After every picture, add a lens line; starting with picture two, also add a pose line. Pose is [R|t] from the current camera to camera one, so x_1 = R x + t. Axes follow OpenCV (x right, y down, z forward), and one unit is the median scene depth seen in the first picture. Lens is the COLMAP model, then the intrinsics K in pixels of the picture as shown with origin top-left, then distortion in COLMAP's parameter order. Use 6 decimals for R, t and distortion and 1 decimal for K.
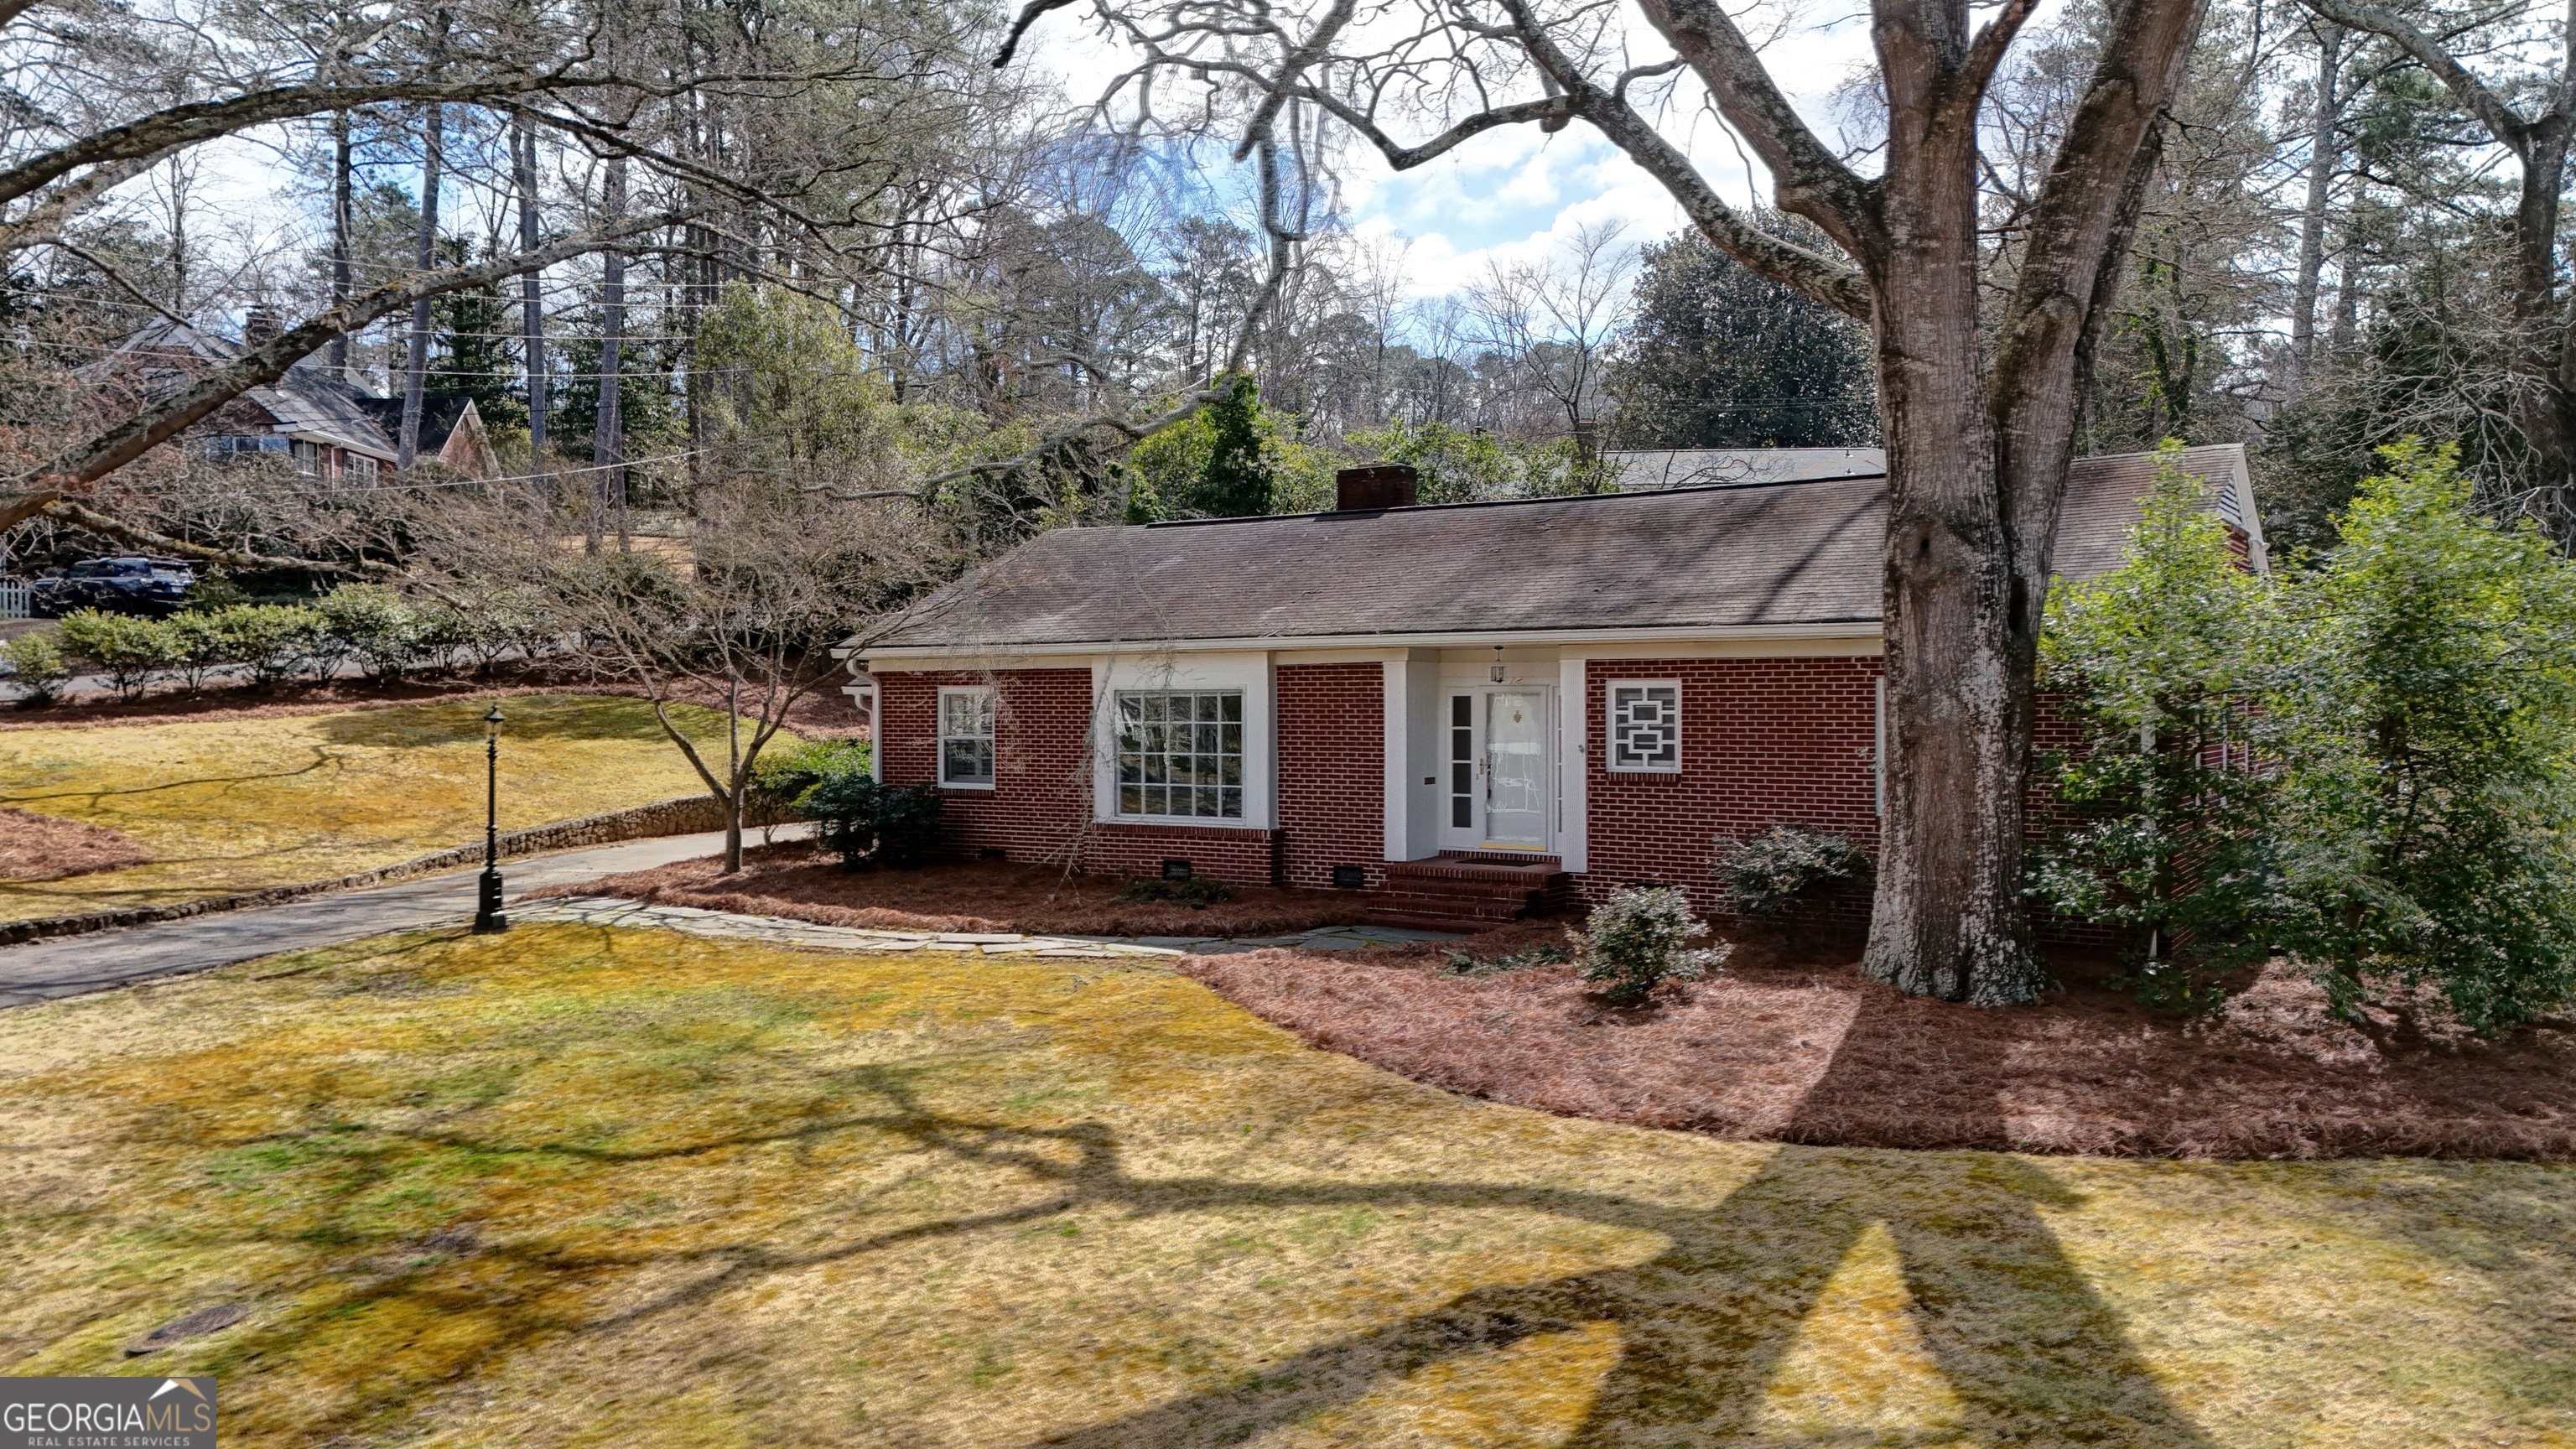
lens RADIAL K [[1819.2, 0, 1284.9], [0, 1819.2, 729.8], [0, 0, 1]] dist [0.082777, -0.001850]
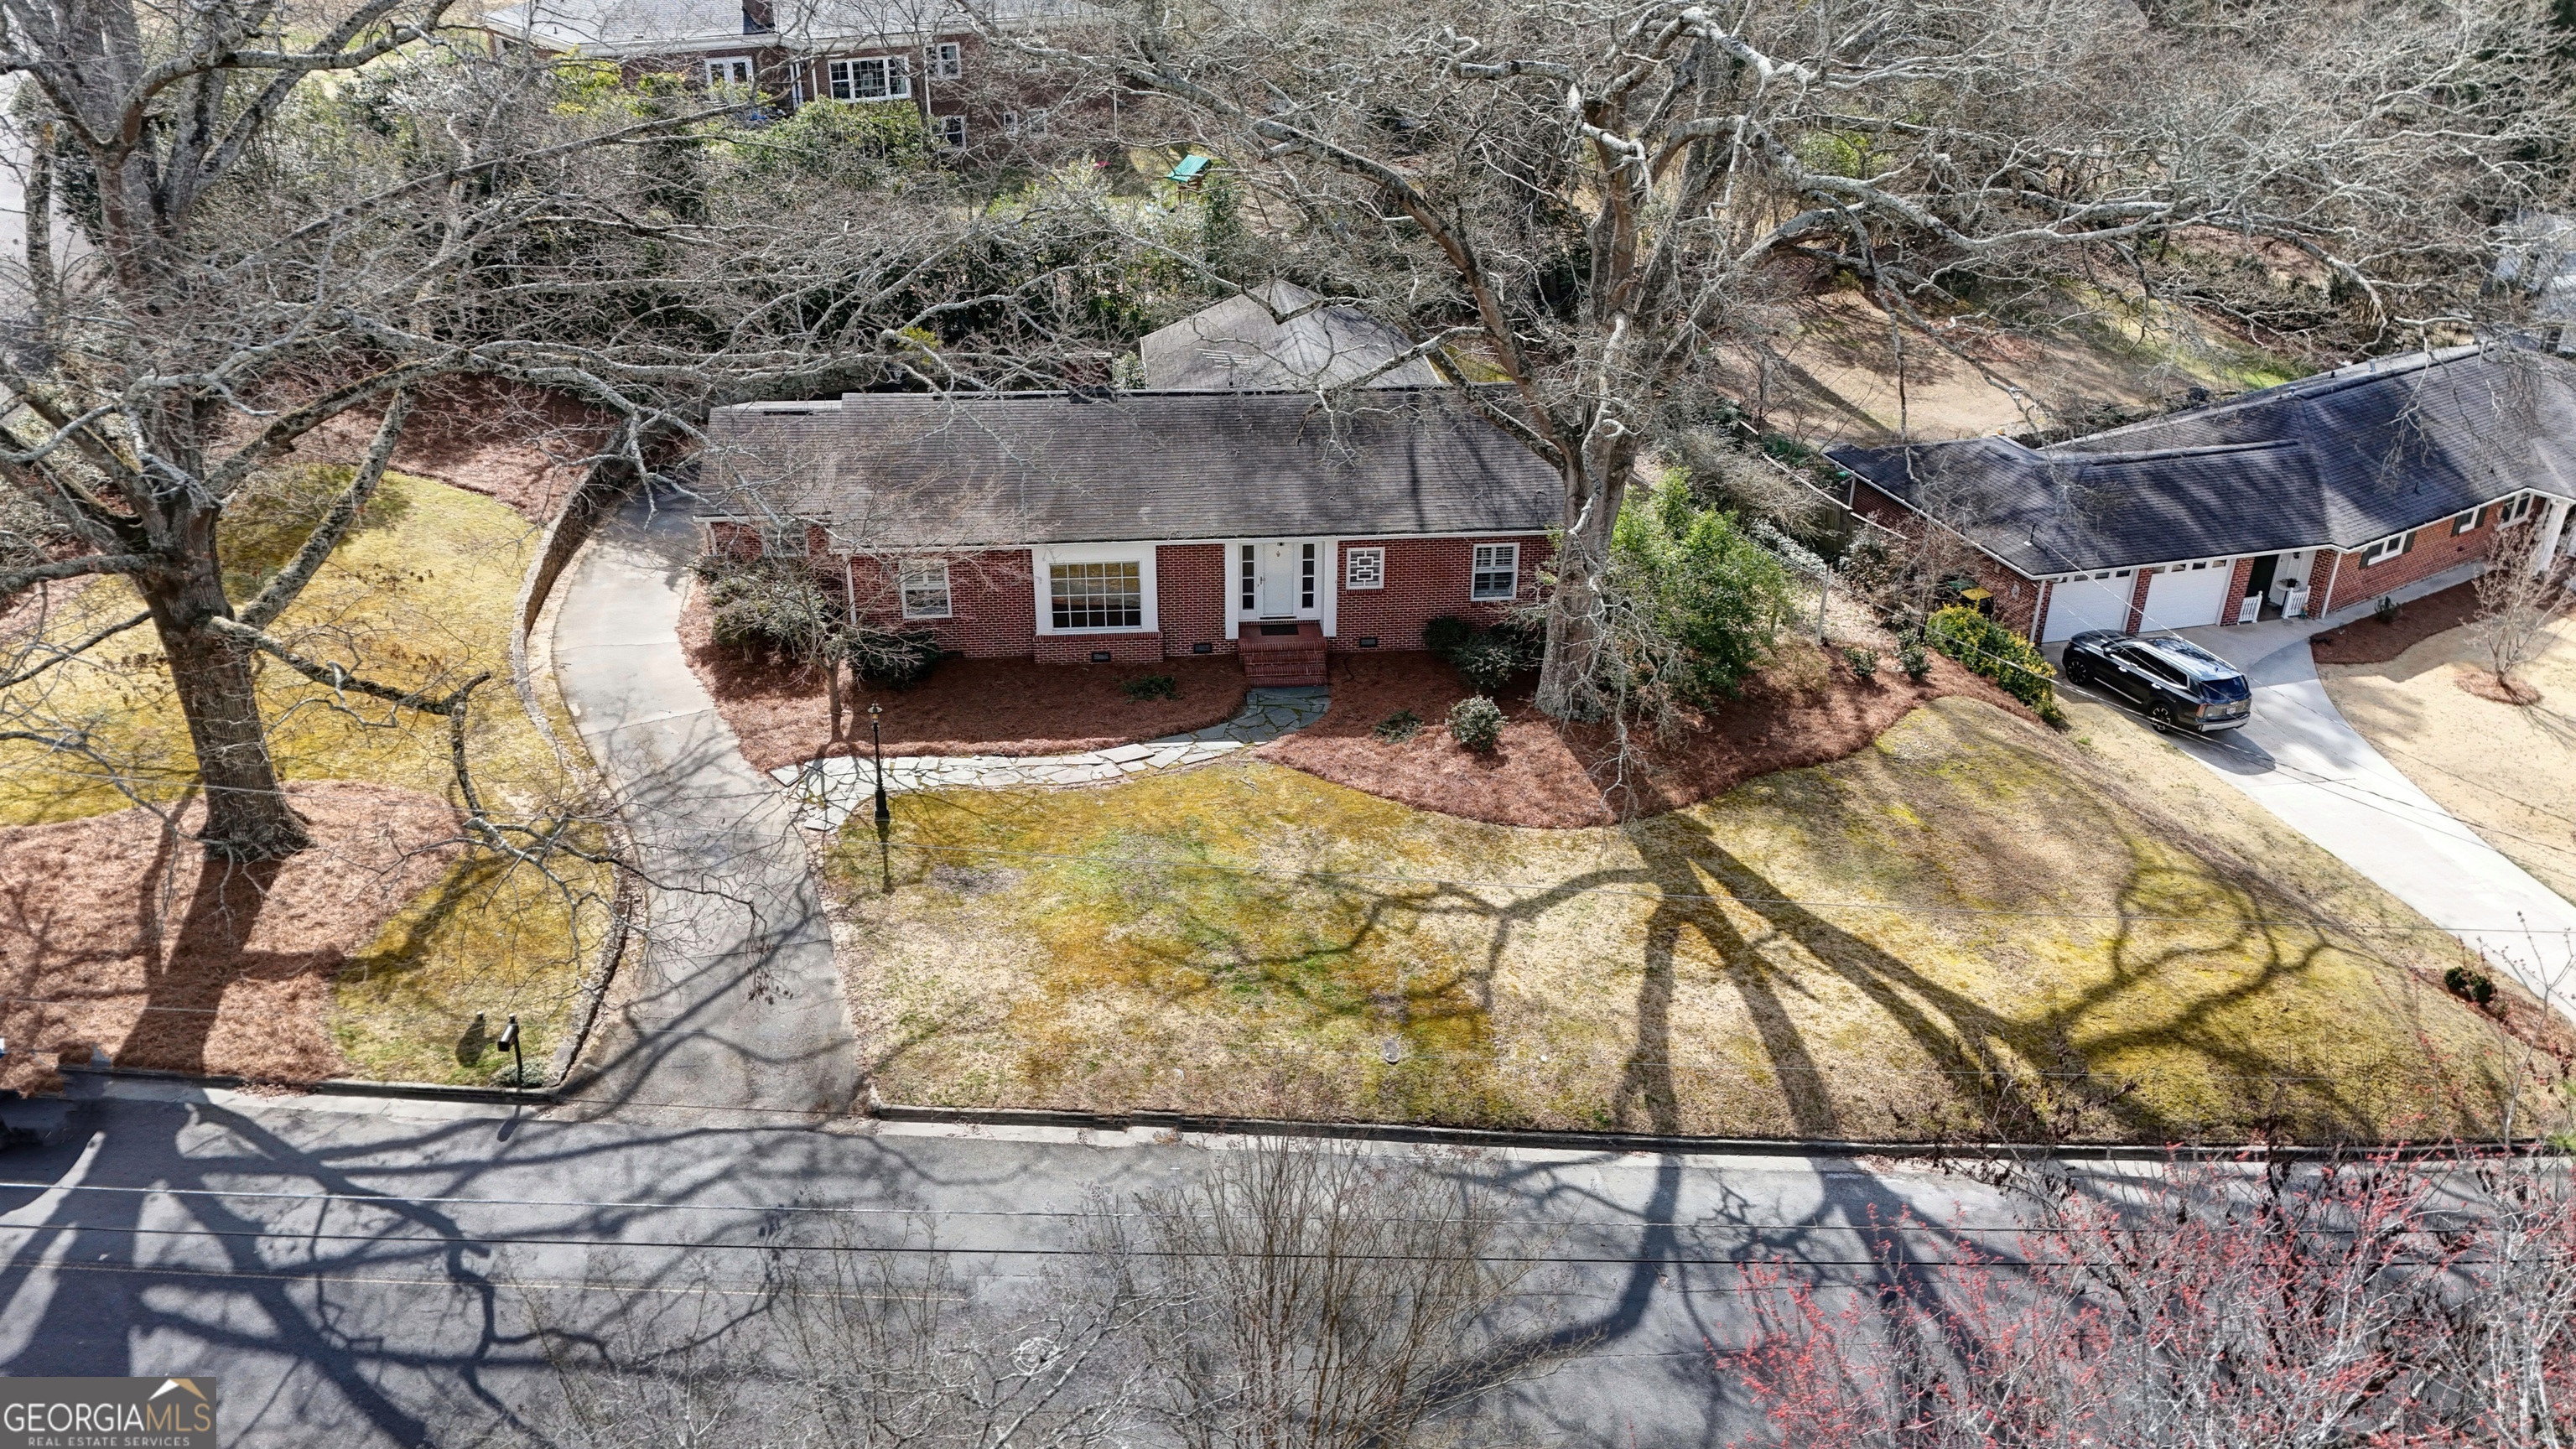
lens RADIAL K [[1819.2, 0, 1287.0], [0, 1819.2, 723.1], [0, 0, 1]] dist [0.082777, -0.001850]
pose [[0.763571, -0.281932, 0.580925, -1.020659], [-0.013283, 0.892600, 0.450654, -0.704569], [-0.645587, -0.351823, 0.677818, -0.379815]]
